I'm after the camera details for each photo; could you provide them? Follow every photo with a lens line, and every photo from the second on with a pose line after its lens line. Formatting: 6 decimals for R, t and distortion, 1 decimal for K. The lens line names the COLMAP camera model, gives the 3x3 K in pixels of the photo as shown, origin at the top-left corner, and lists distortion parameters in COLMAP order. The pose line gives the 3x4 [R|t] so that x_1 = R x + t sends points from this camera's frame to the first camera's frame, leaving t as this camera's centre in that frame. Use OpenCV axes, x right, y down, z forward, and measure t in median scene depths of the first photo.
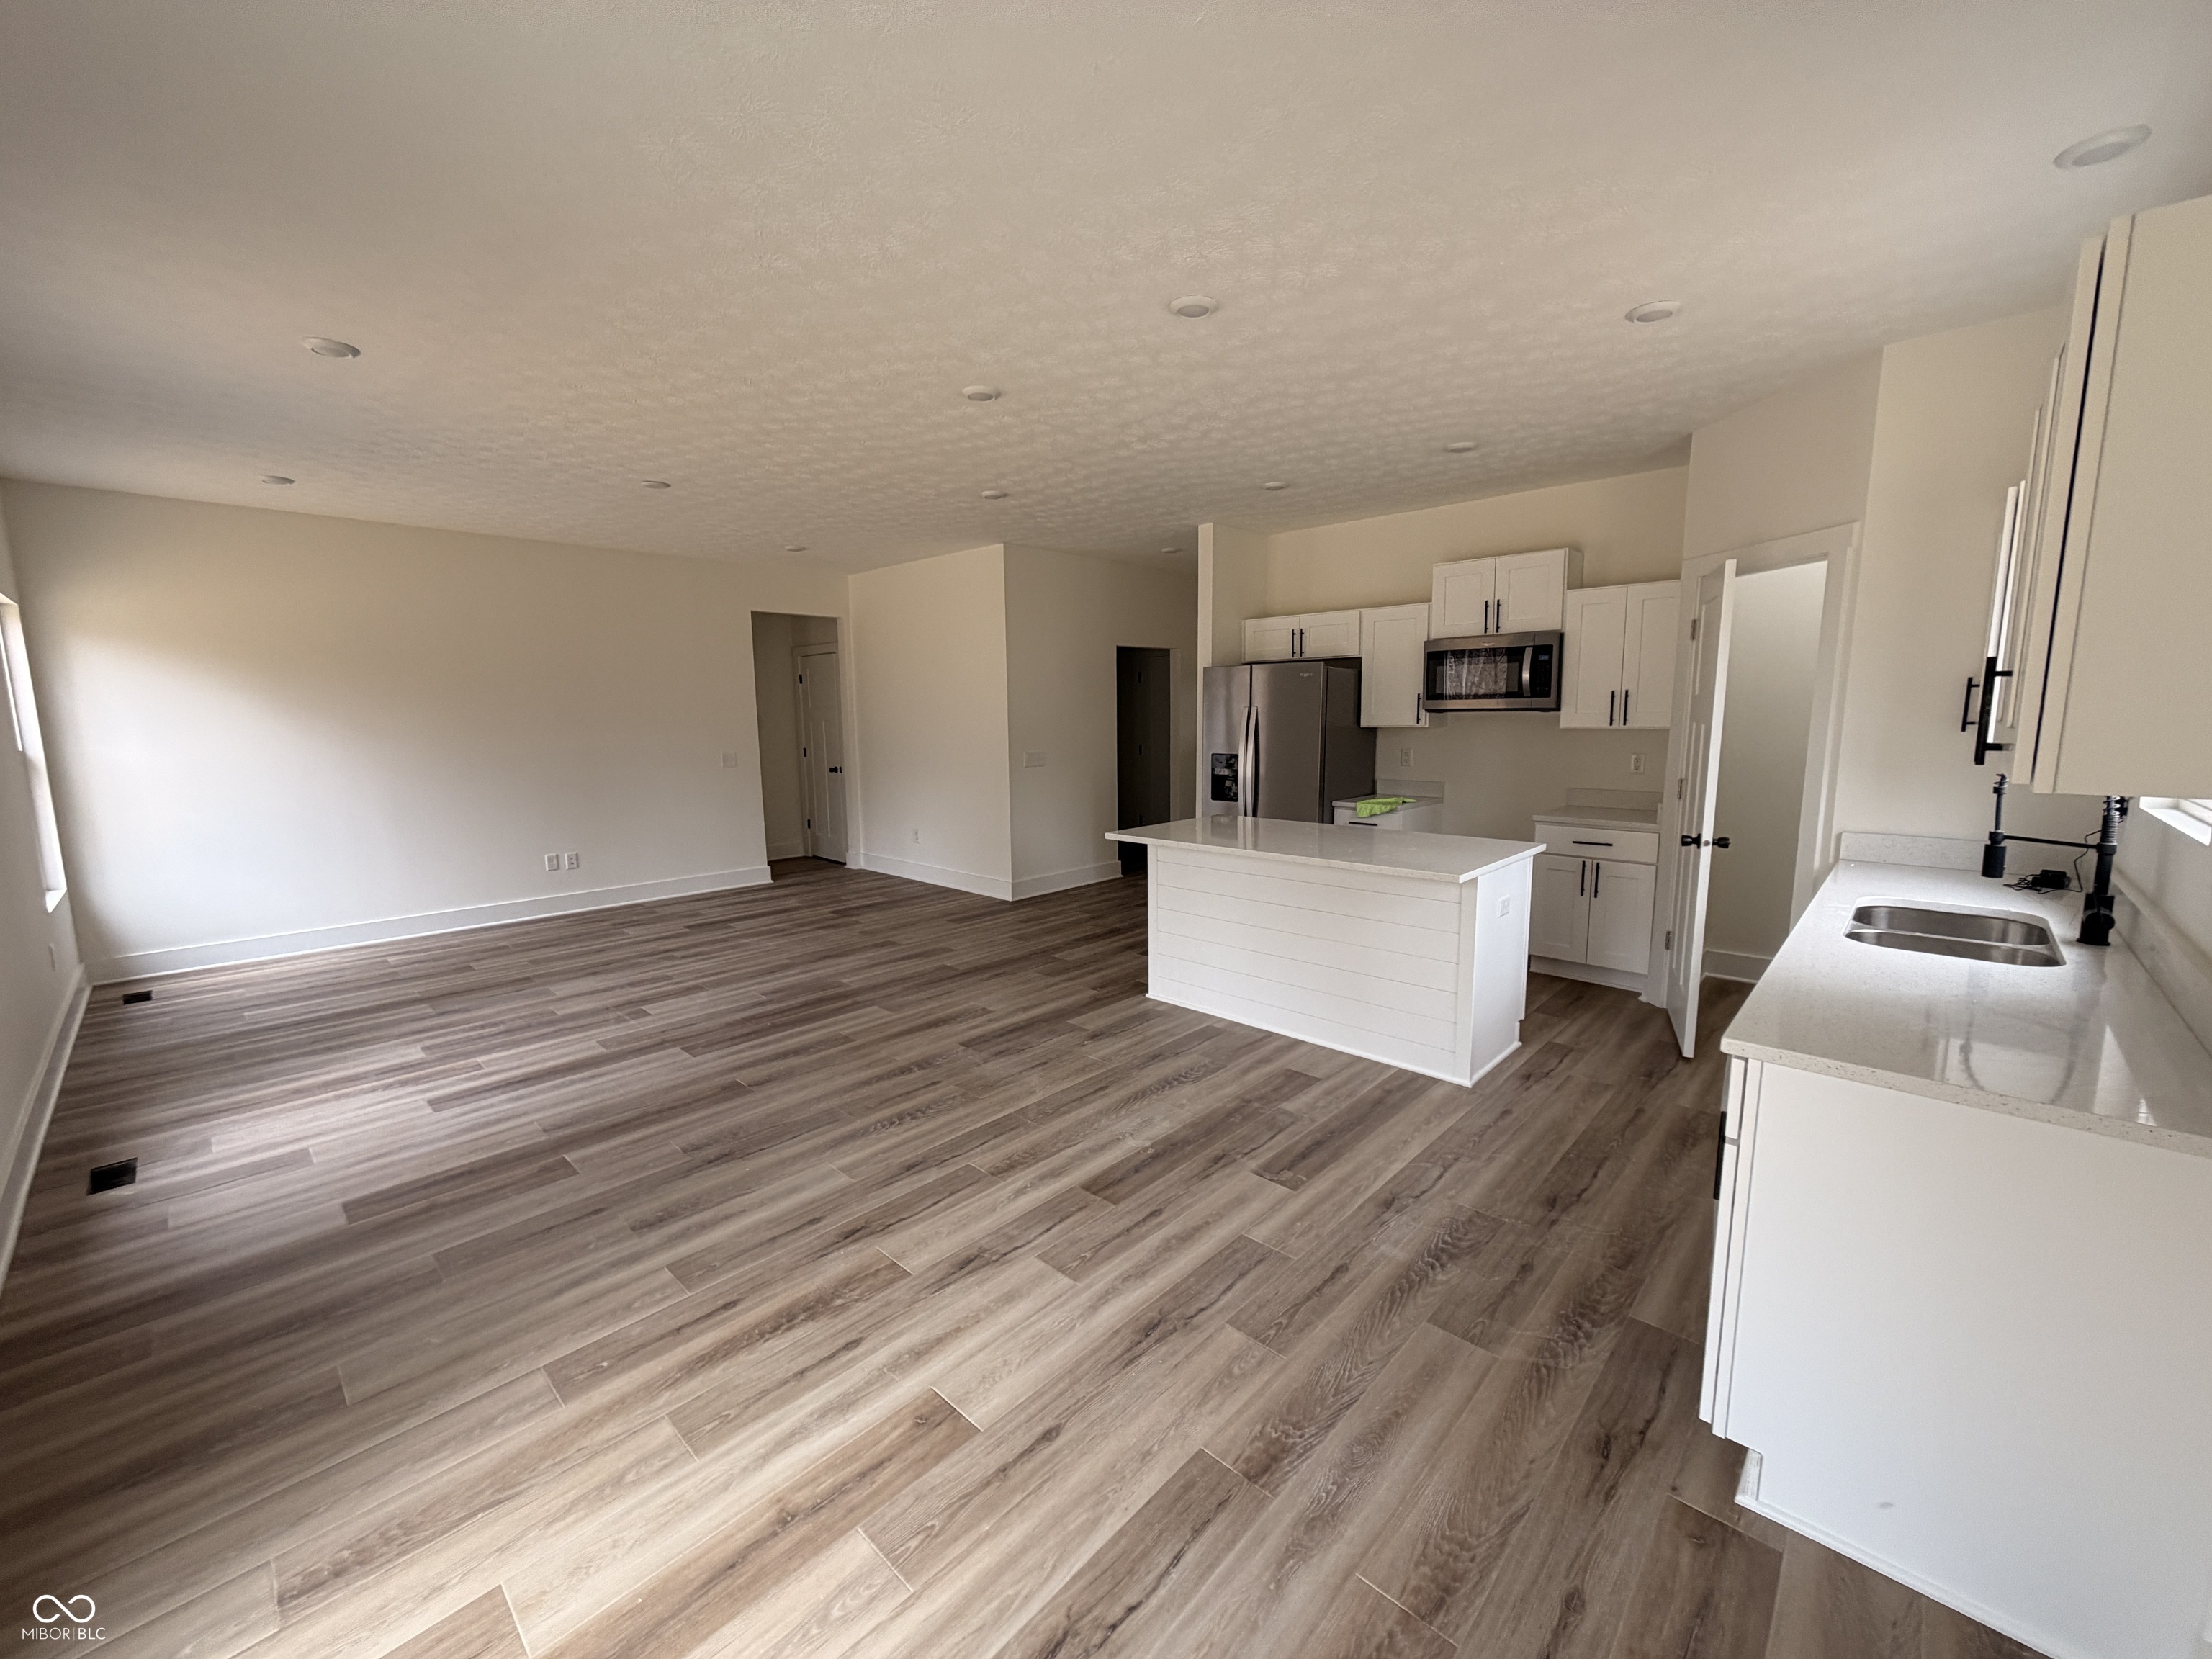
lens RADIAL K [[876.7, 0, 1107.7], [0, 876.7, 824.6], [0, 0, 1]] dist [0.000500, 0.000033]
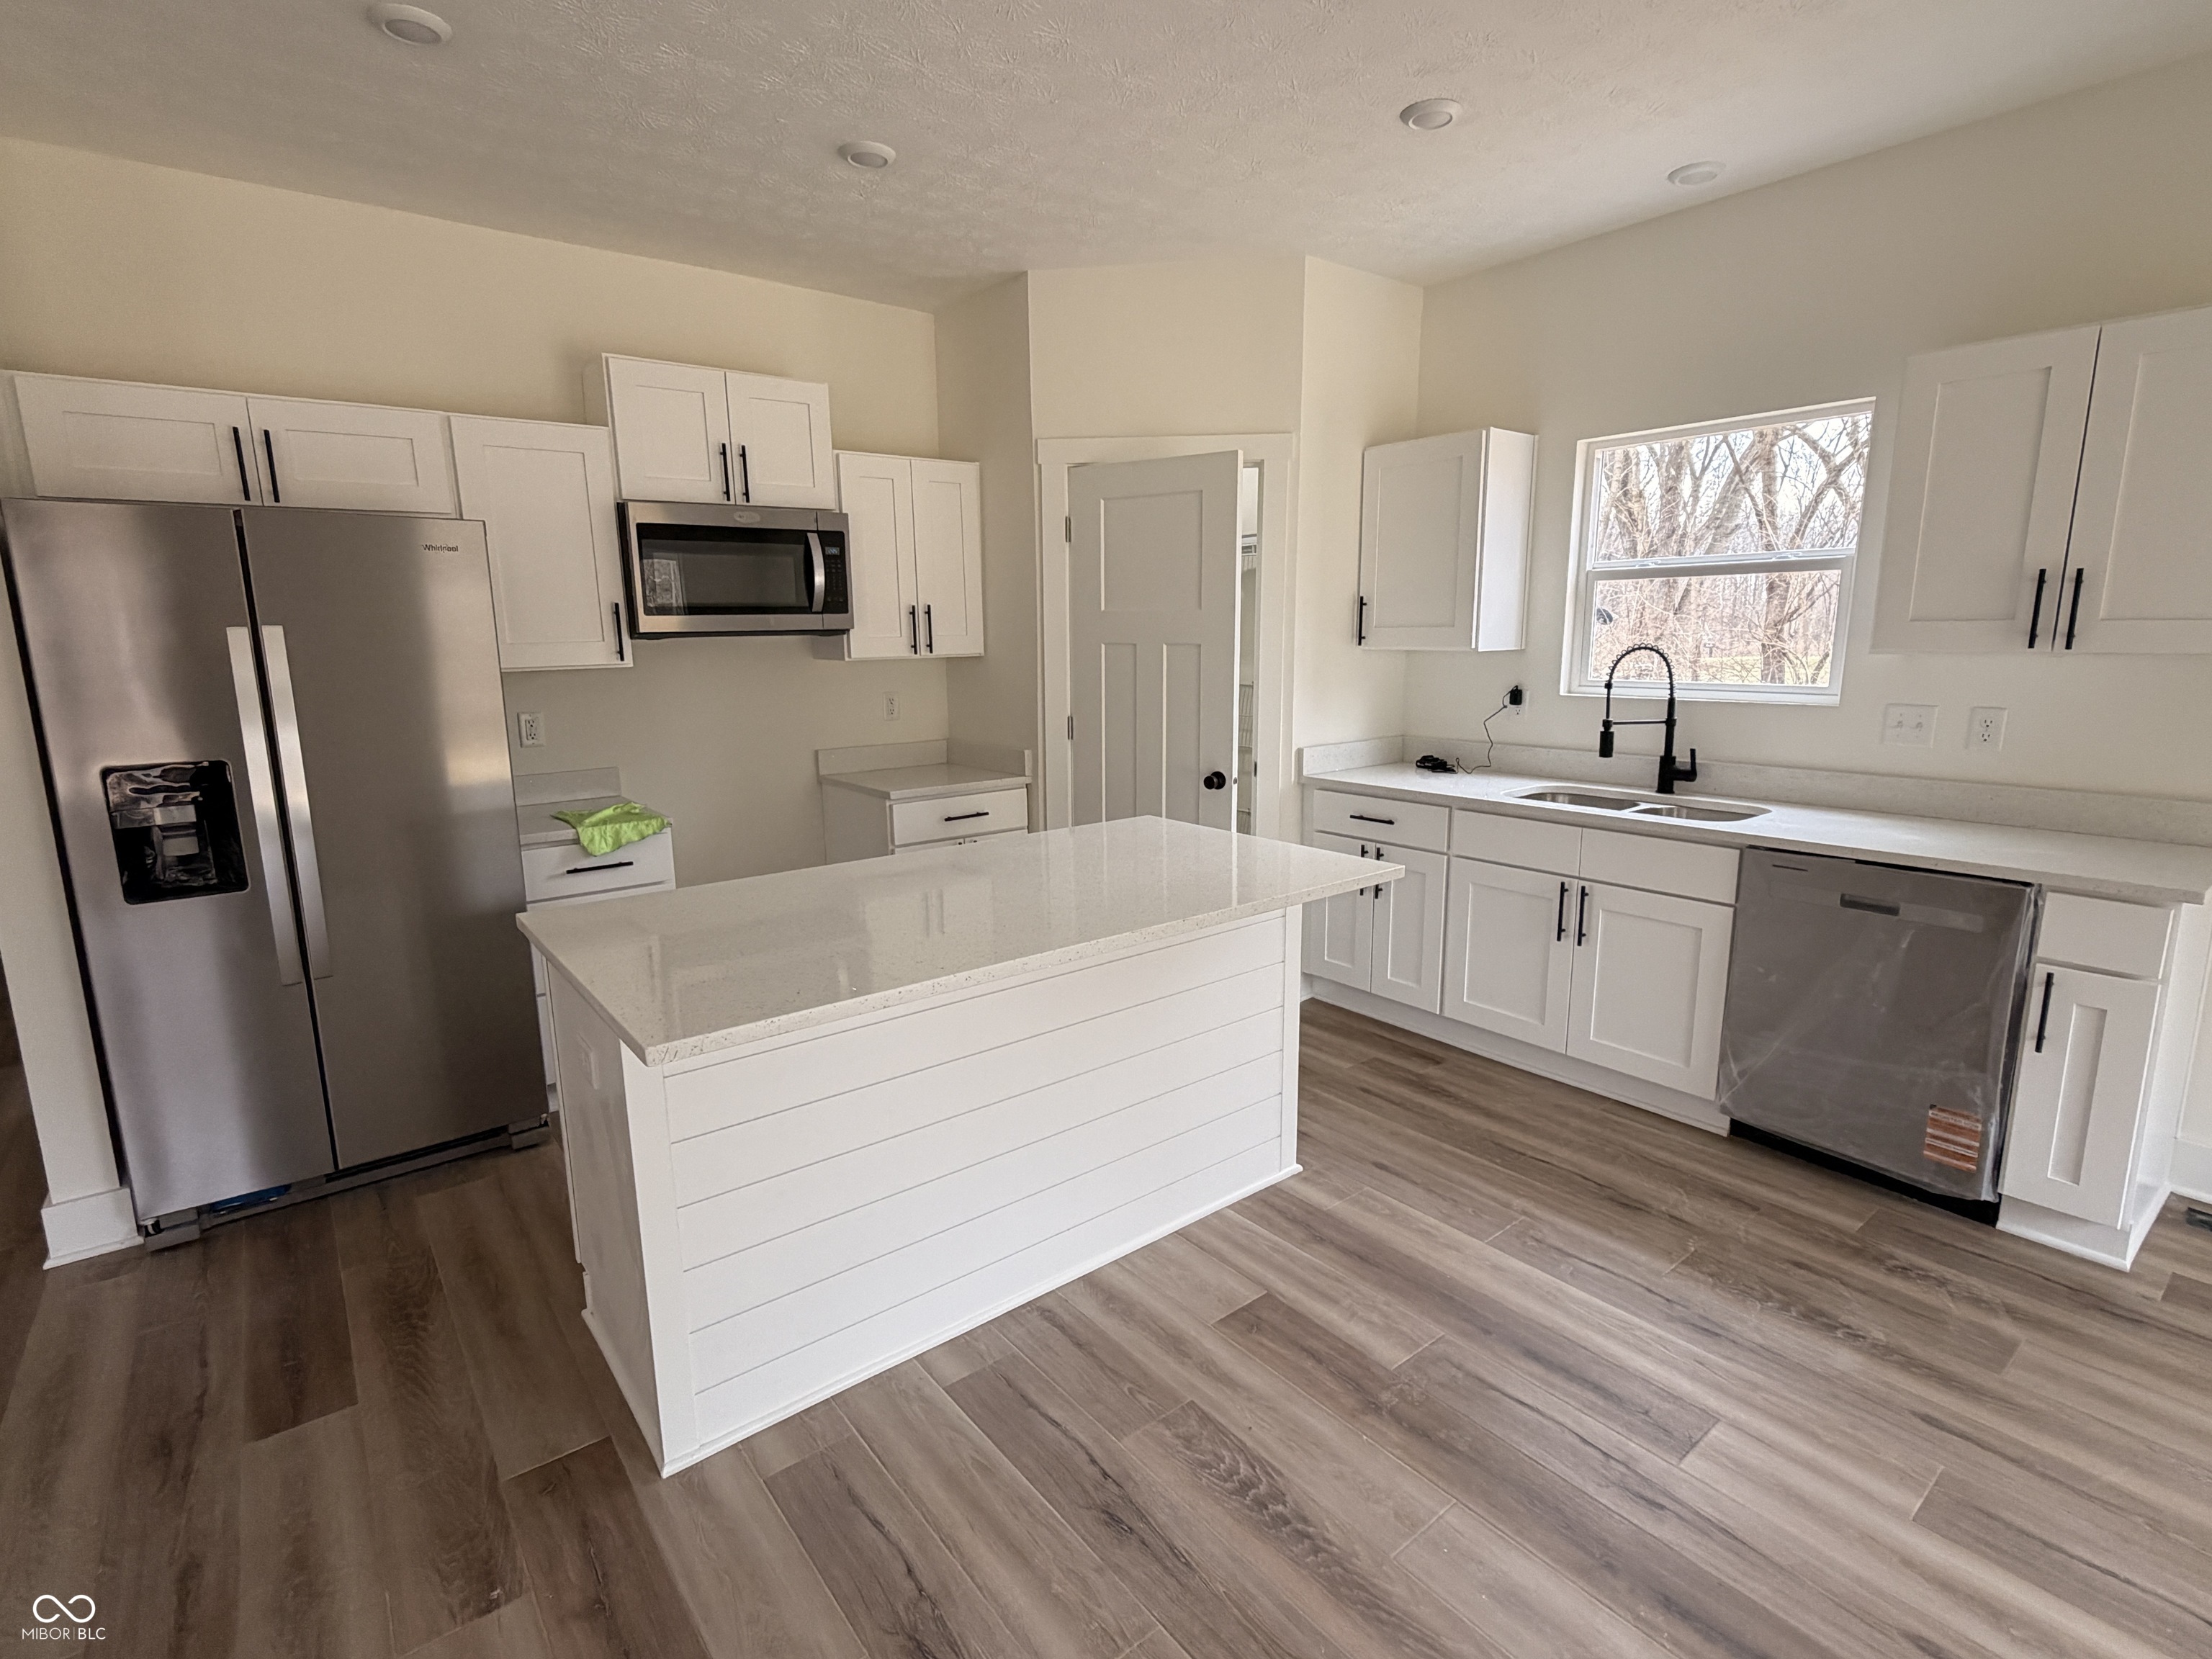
lens RADIAL K [[1070.2, 0, 1107.5], [0, 1070.2, 822.5], [0, 0, 1]] dist [0.003116, 0.000788]
pose [[0.145183, -0.168778, 0.974903, -0.346354], [0.142371, 0.978652, 0.148226, -0.103957], [-0.979108, 0.117278, 0.166113, 0.872333]]
